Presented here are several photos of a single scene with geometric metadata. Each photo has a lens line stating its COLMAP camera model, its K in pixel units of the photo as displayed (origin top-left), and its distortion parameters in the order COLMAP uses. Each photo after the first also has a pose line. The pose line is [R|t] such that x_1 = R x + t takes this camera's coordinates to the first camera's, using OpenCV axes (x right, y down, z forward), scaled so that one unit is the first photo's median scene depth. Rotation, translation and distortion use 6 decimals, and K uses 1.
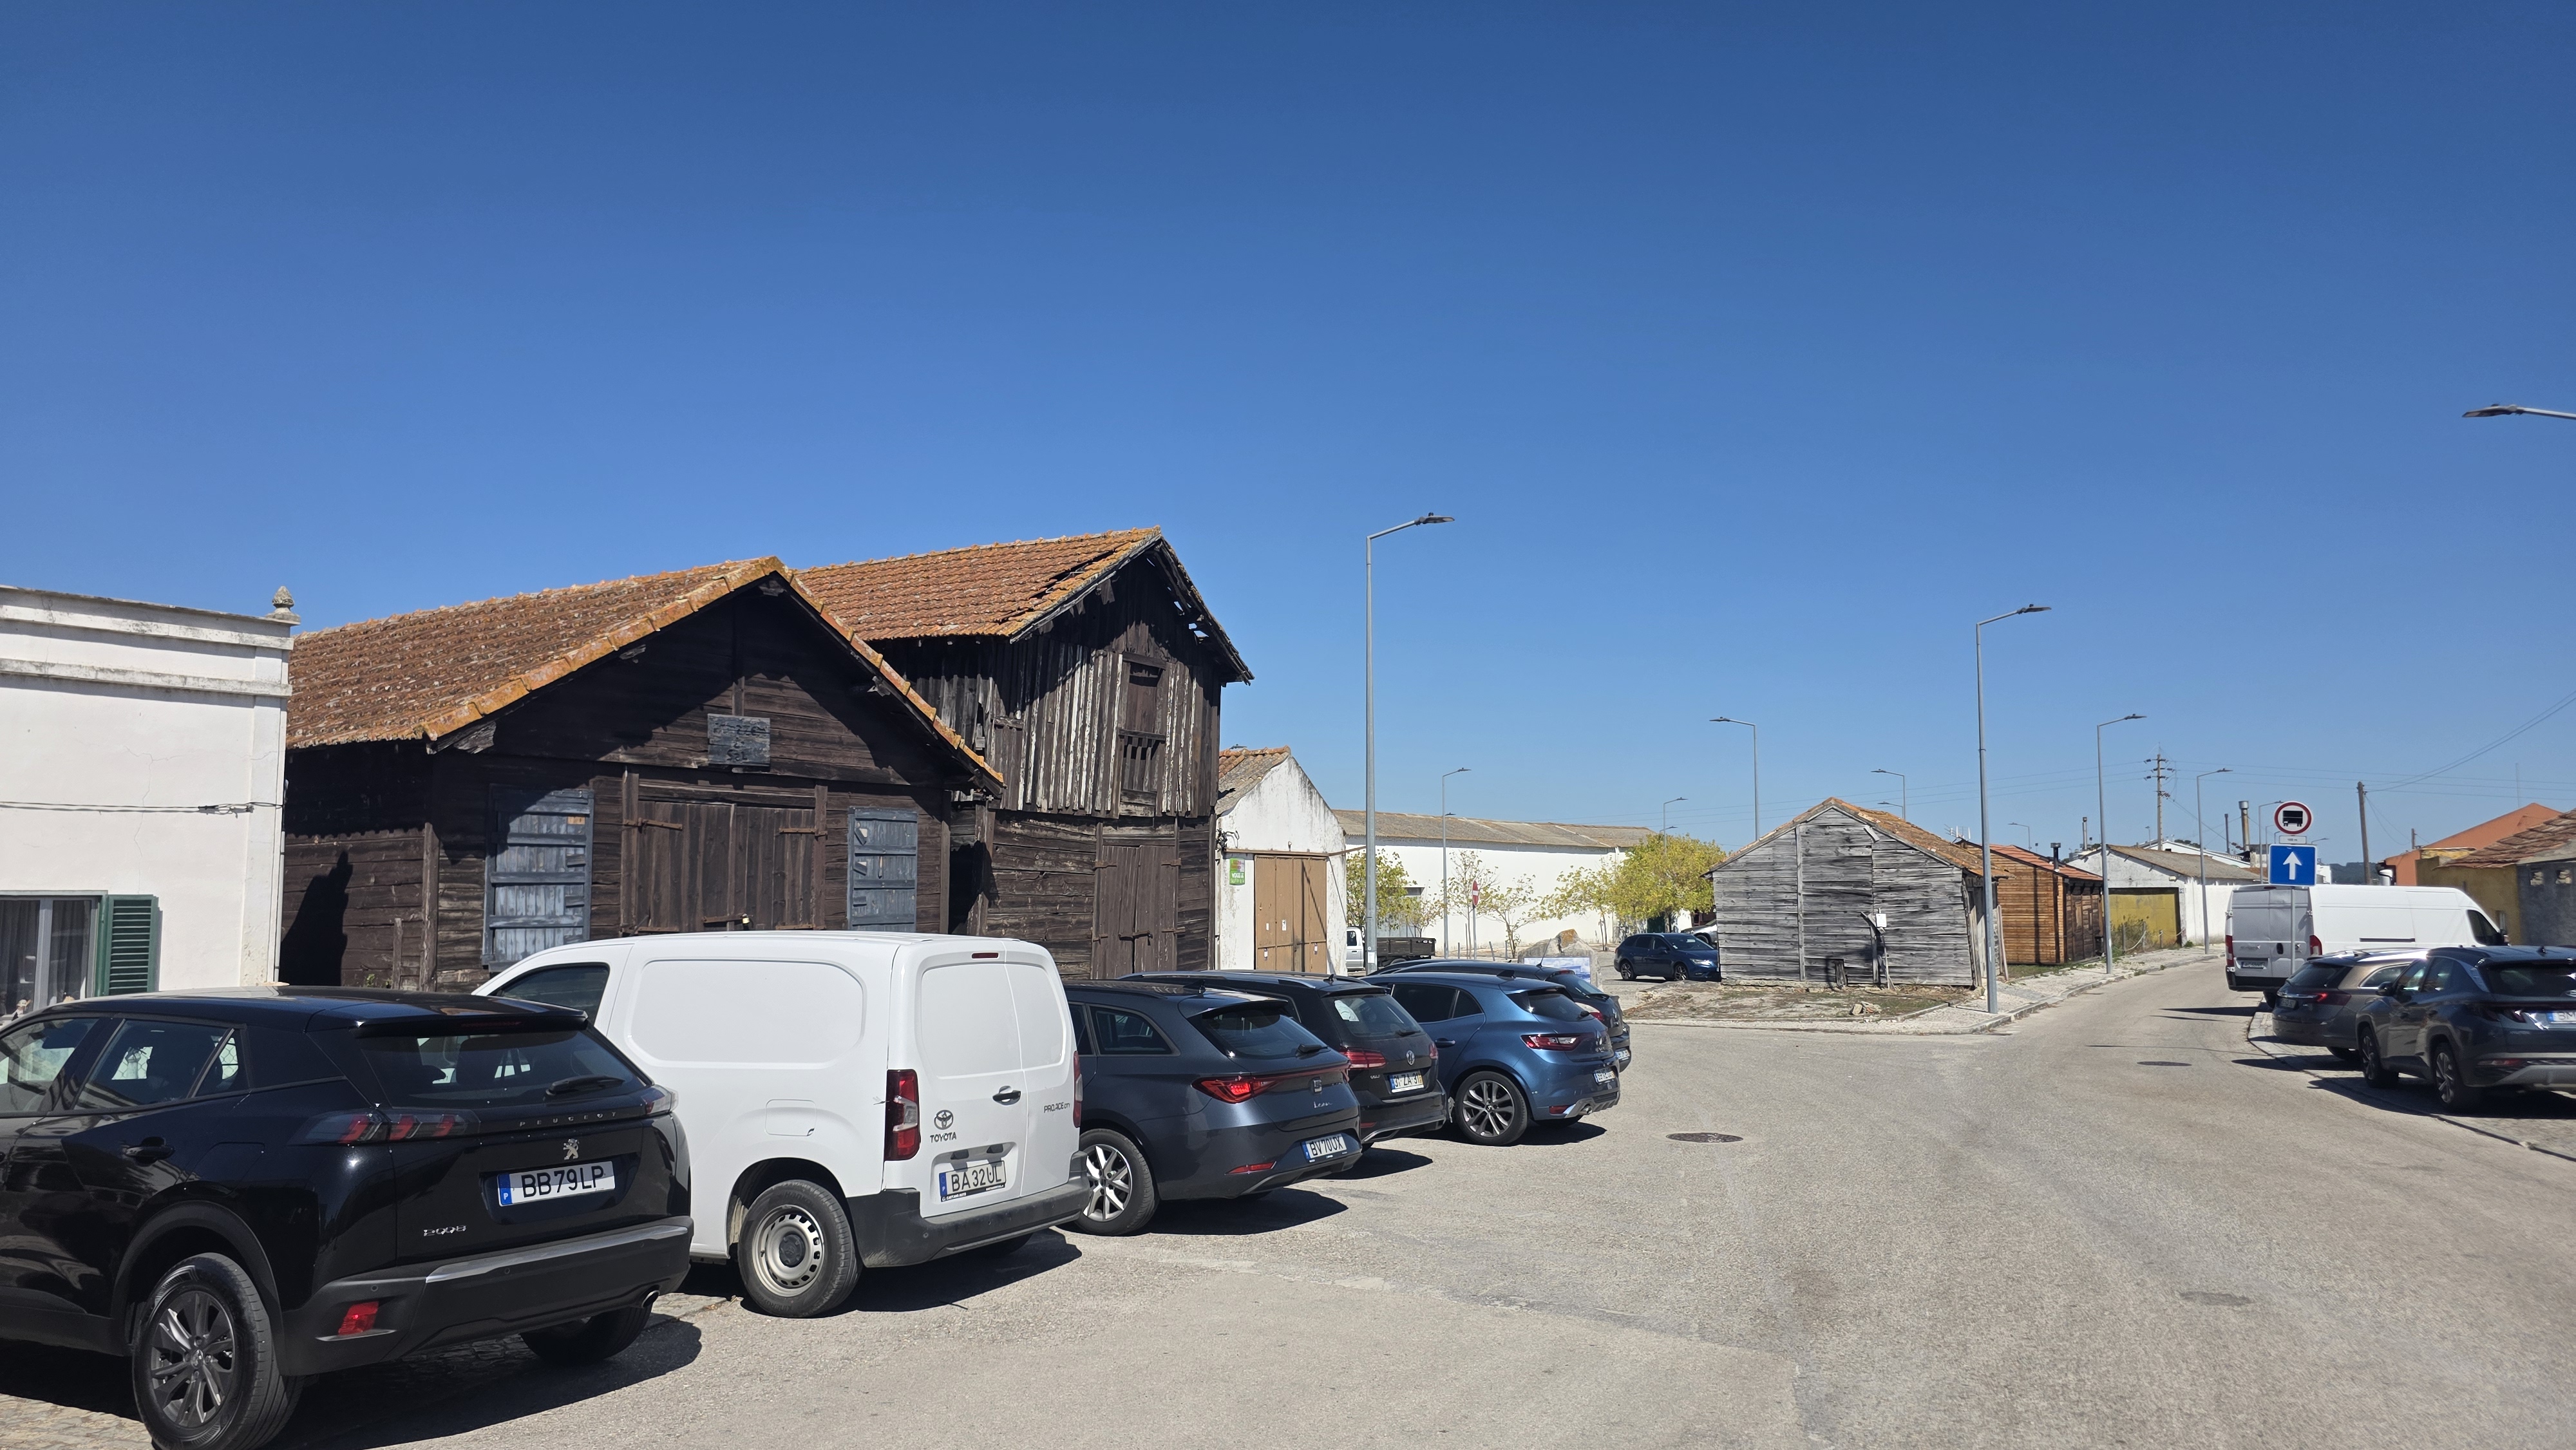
lens RADIAL K [[1640.8, 0, 1217.4], [0, 1640.8, 729.3], [0, 0, 1]] dist [0.002134, 0.001065]
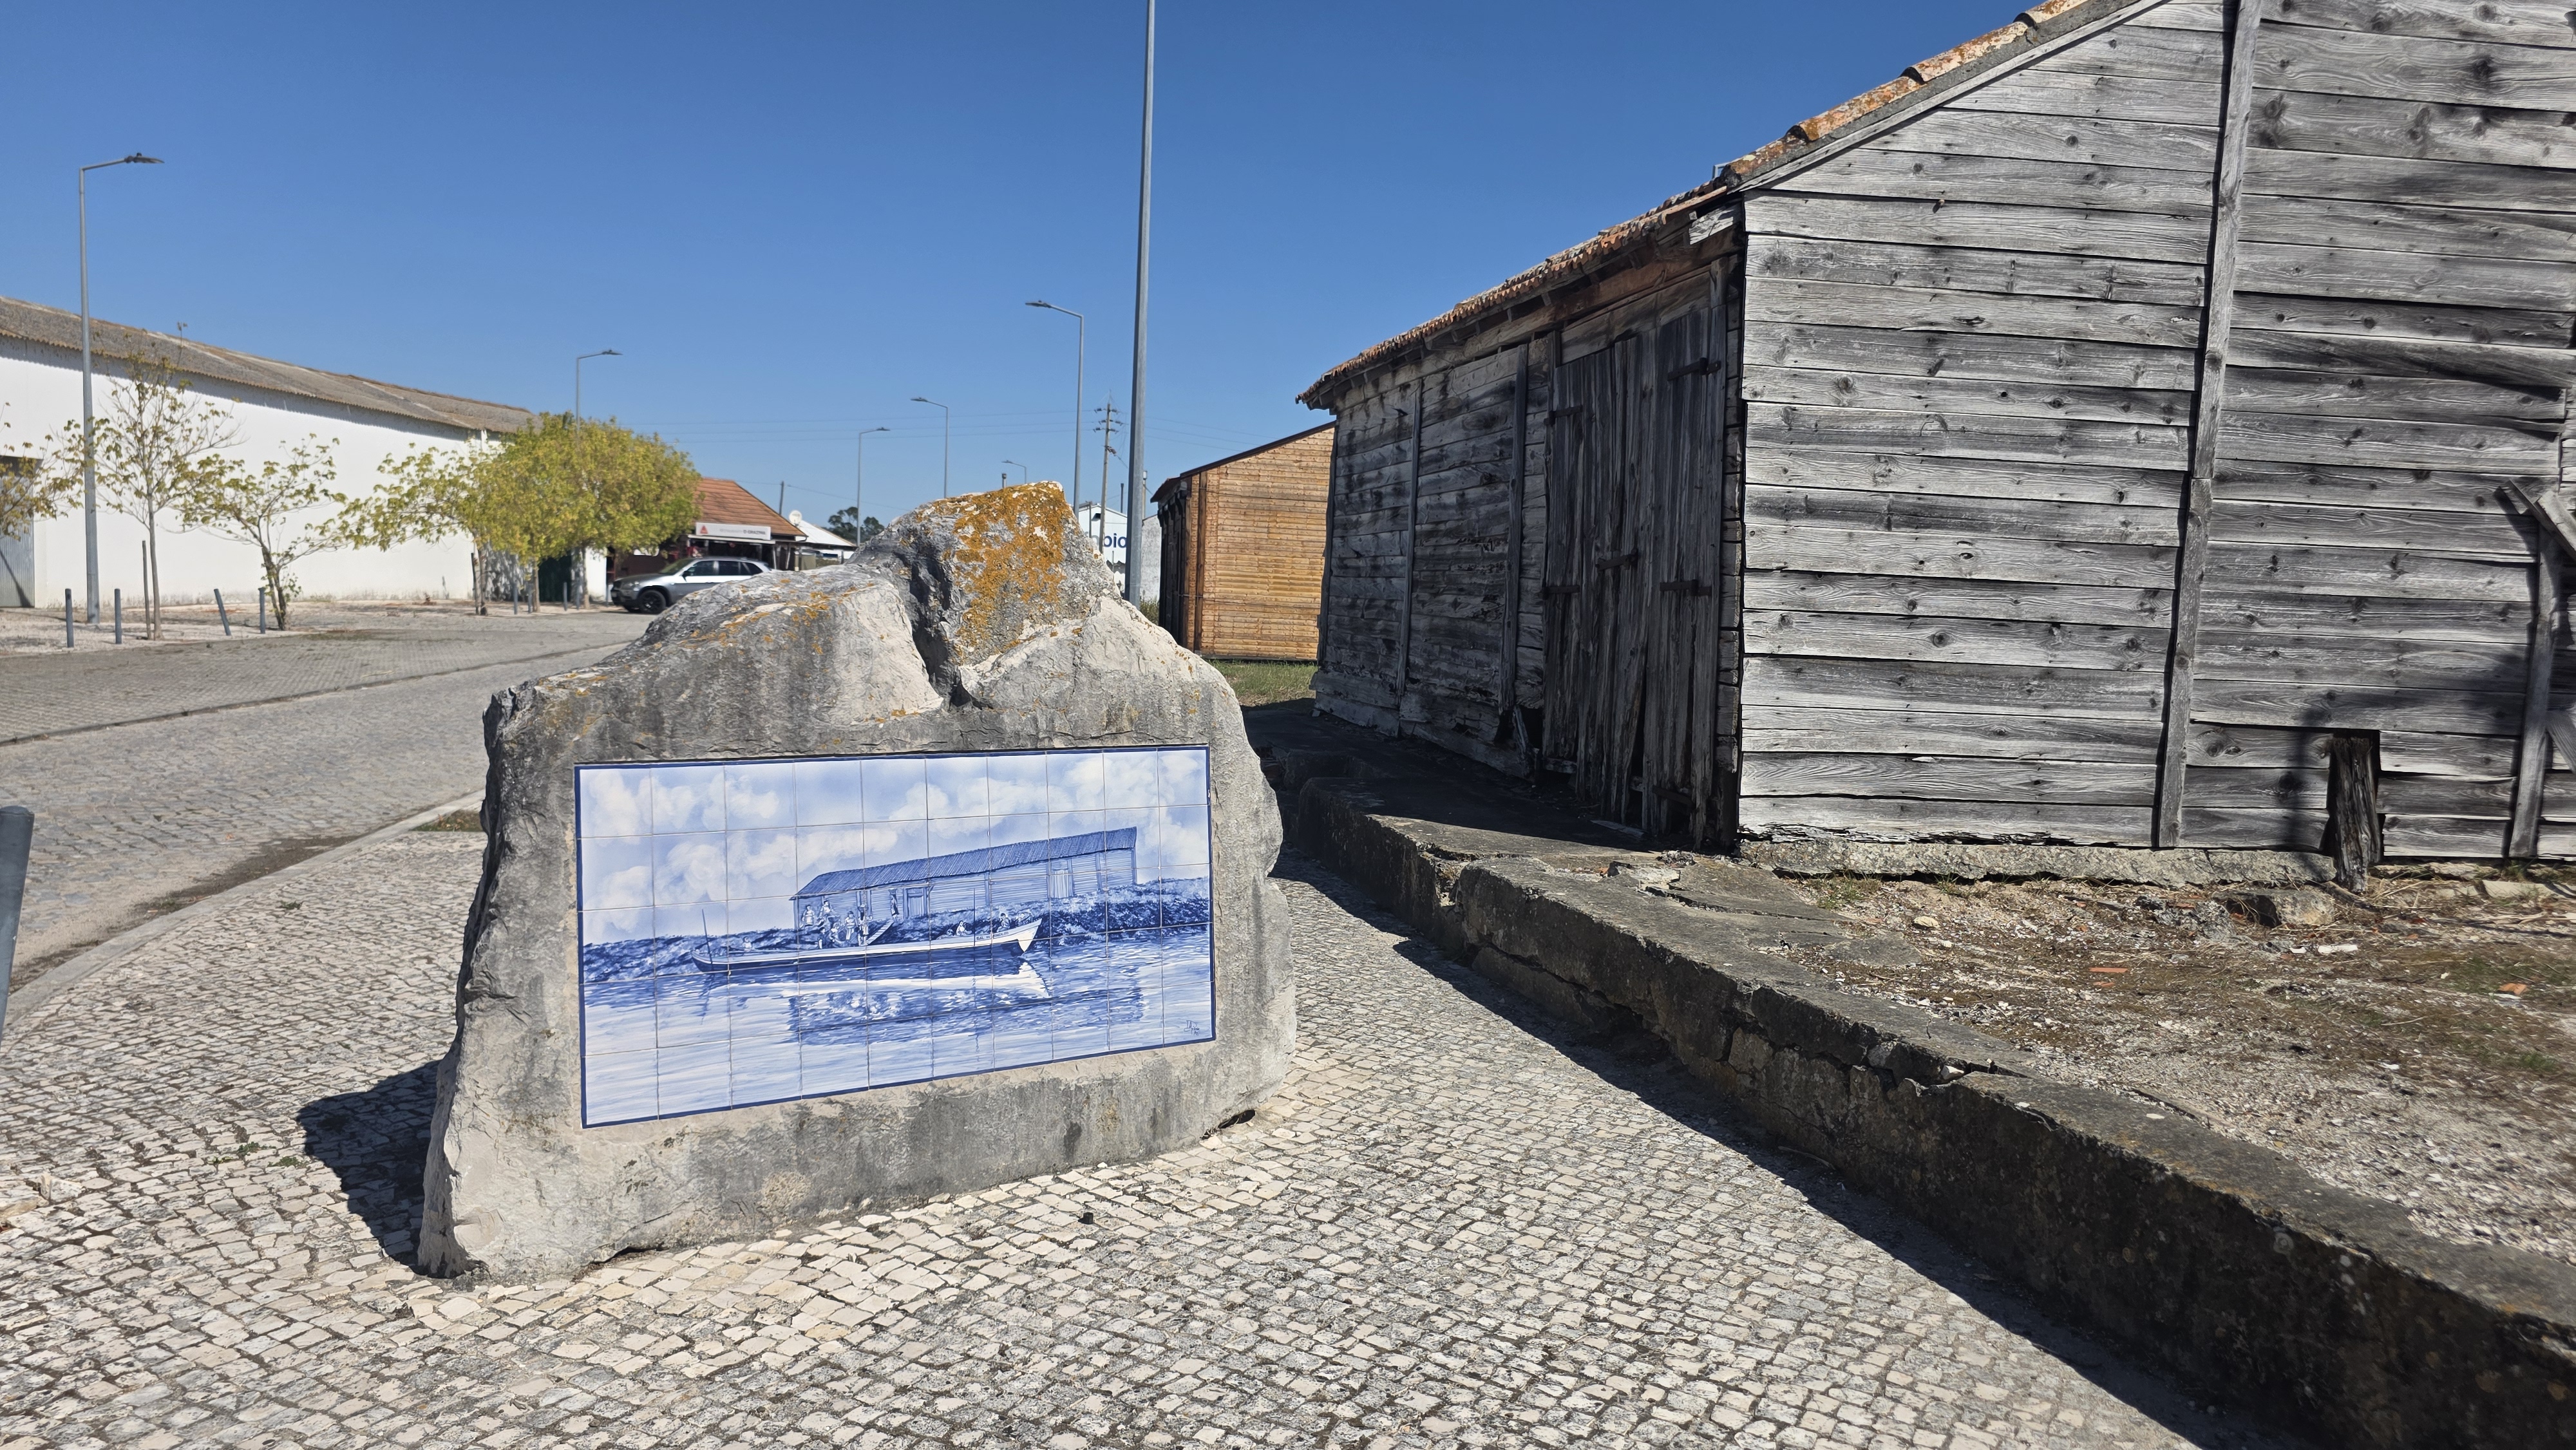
lens RADIAL K [[1640.8, 0, 1217.4], [0, 1640.8, 729.3], [0, 0, 1]] dist [0.002134, 0.001065]
pose [[0.759615, -0.026777, 0.649822, 0.260036], [-0.104779, 0.981062, 0.162908, 0.198833], [-0.641877, -0.191835, 0.742424, 1.522855]]
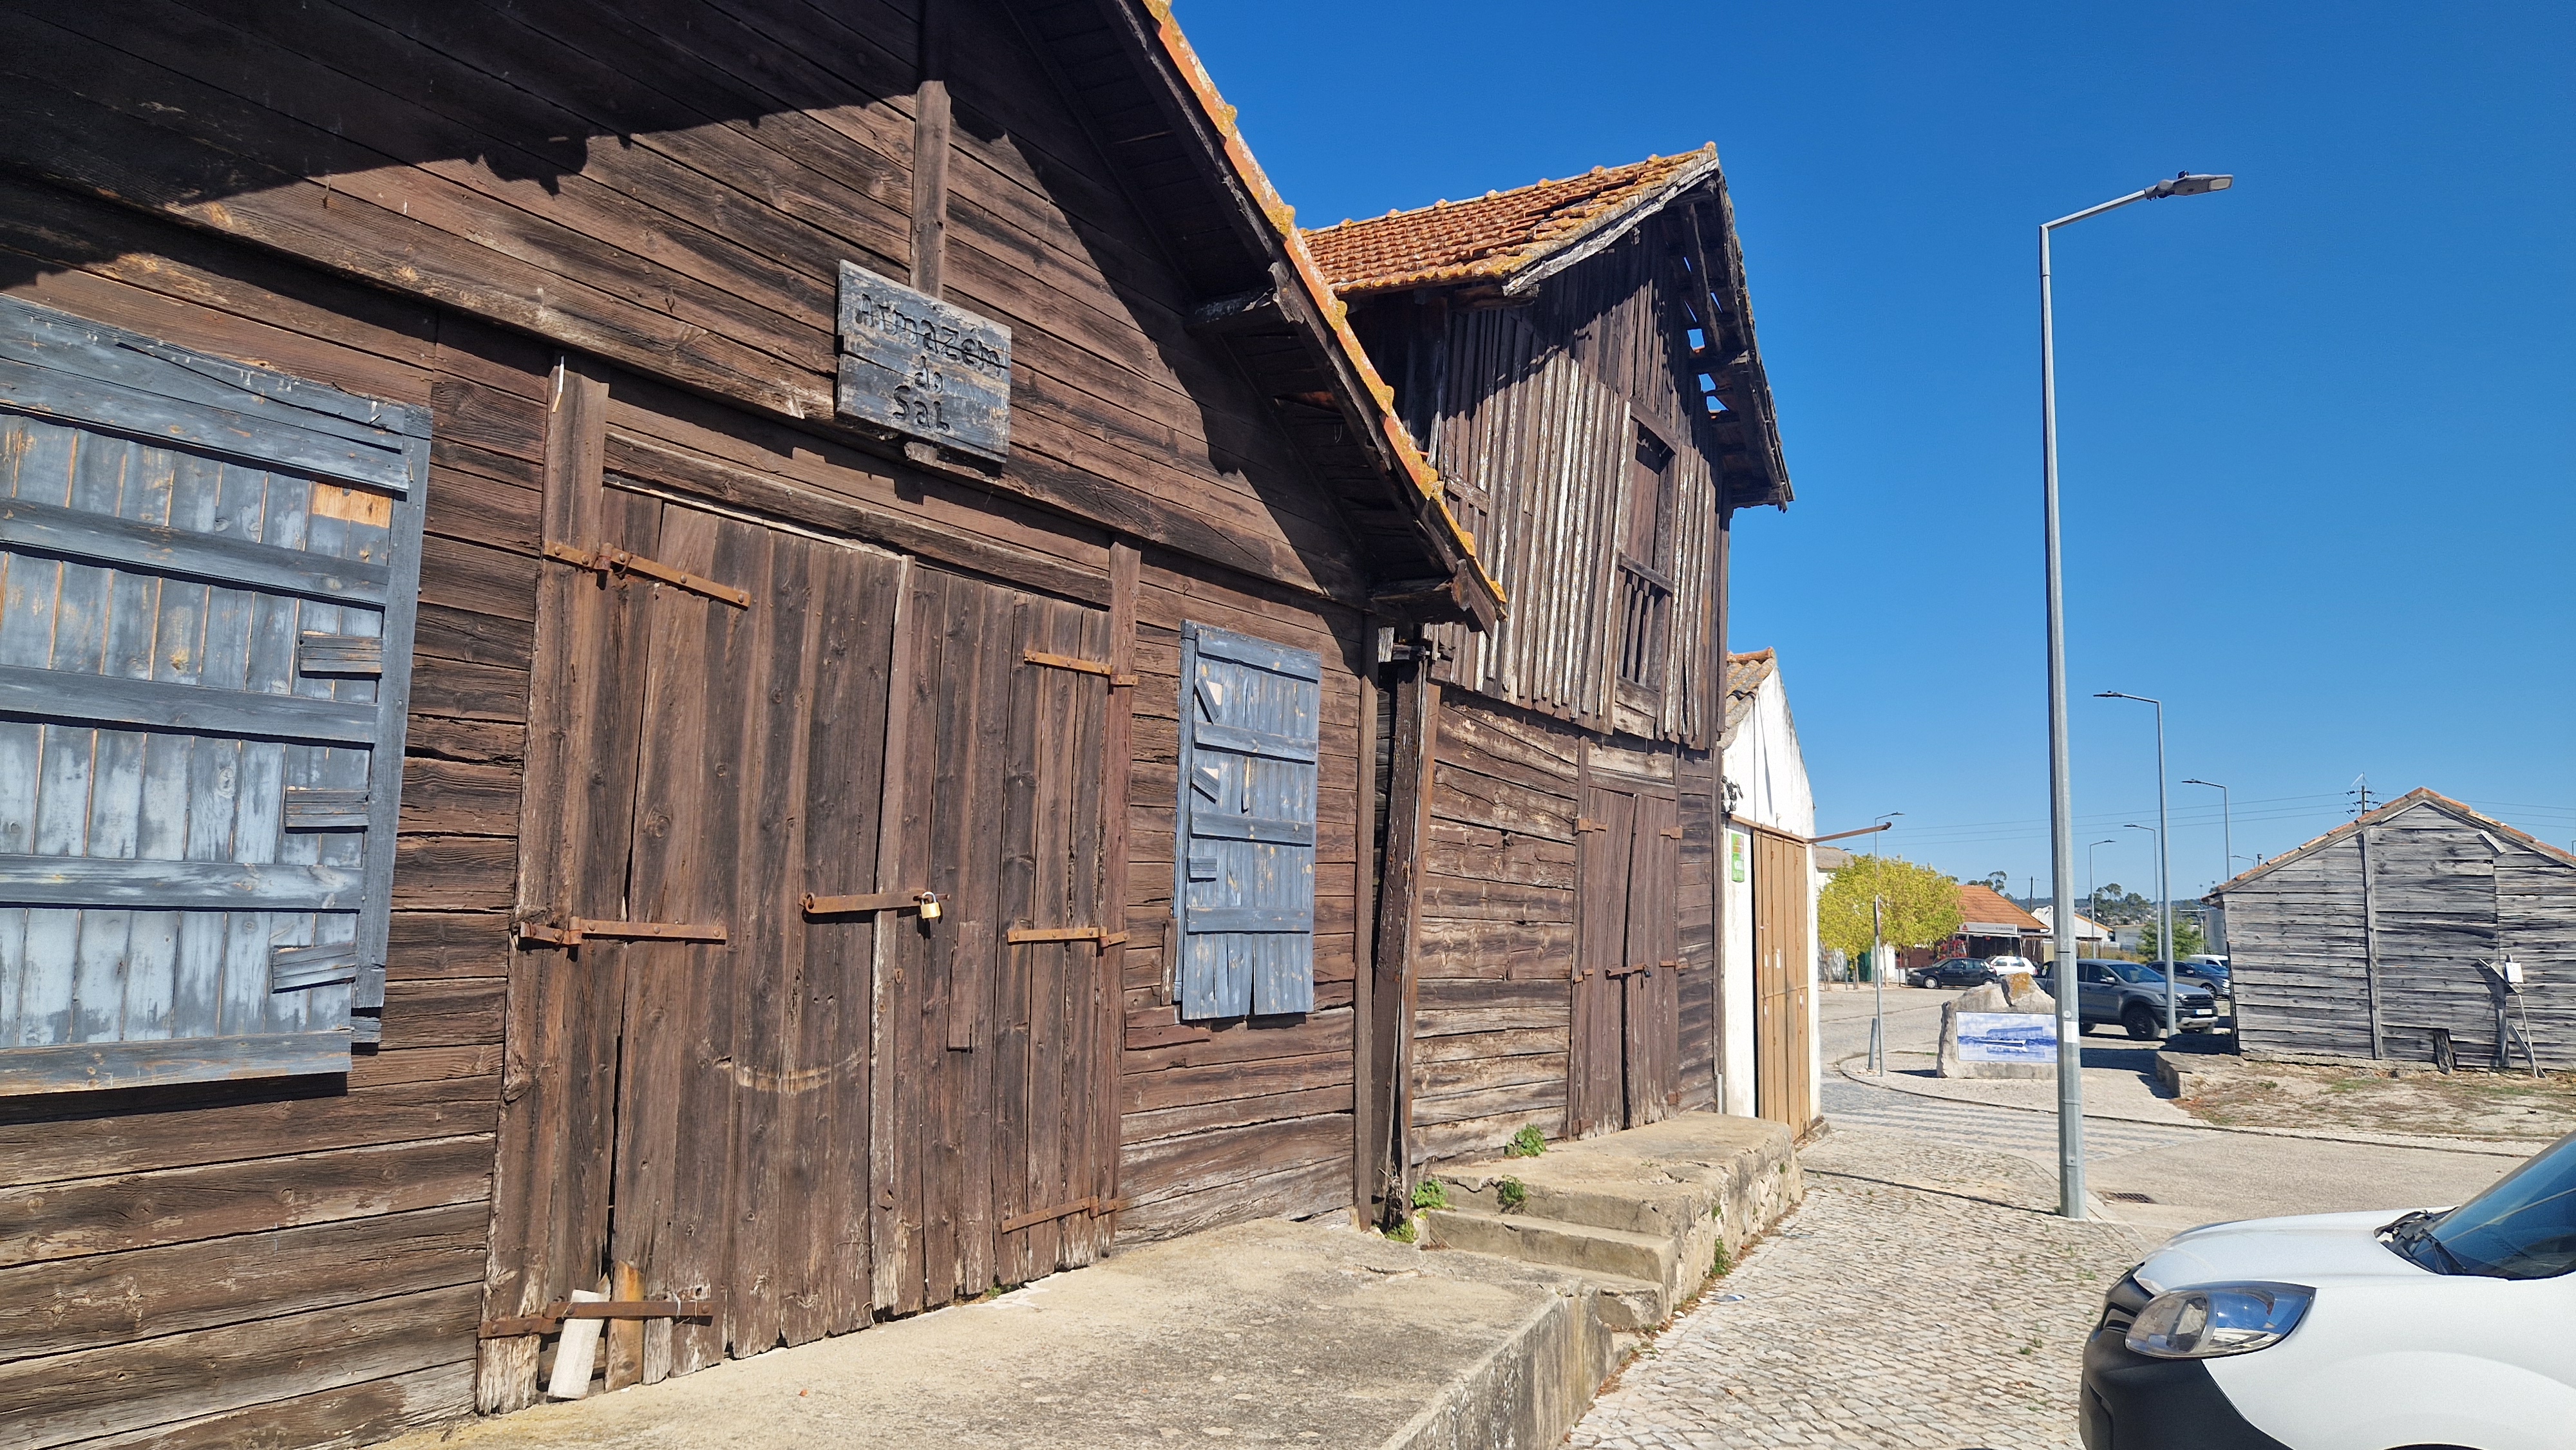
lens RADIAL K [[1689.8, 0, 1345.1], [0, 1689.8, 713.6], [0, 0, 1]] dist [0.031946, -0.003799]
pose [[0.997904, 0.032832, 0.055767, -0.178866], [-0.031699, 0.999275, -0.021079, 0.064986], [-0.056418, 0.019267, 0.998221, 0.522397]]
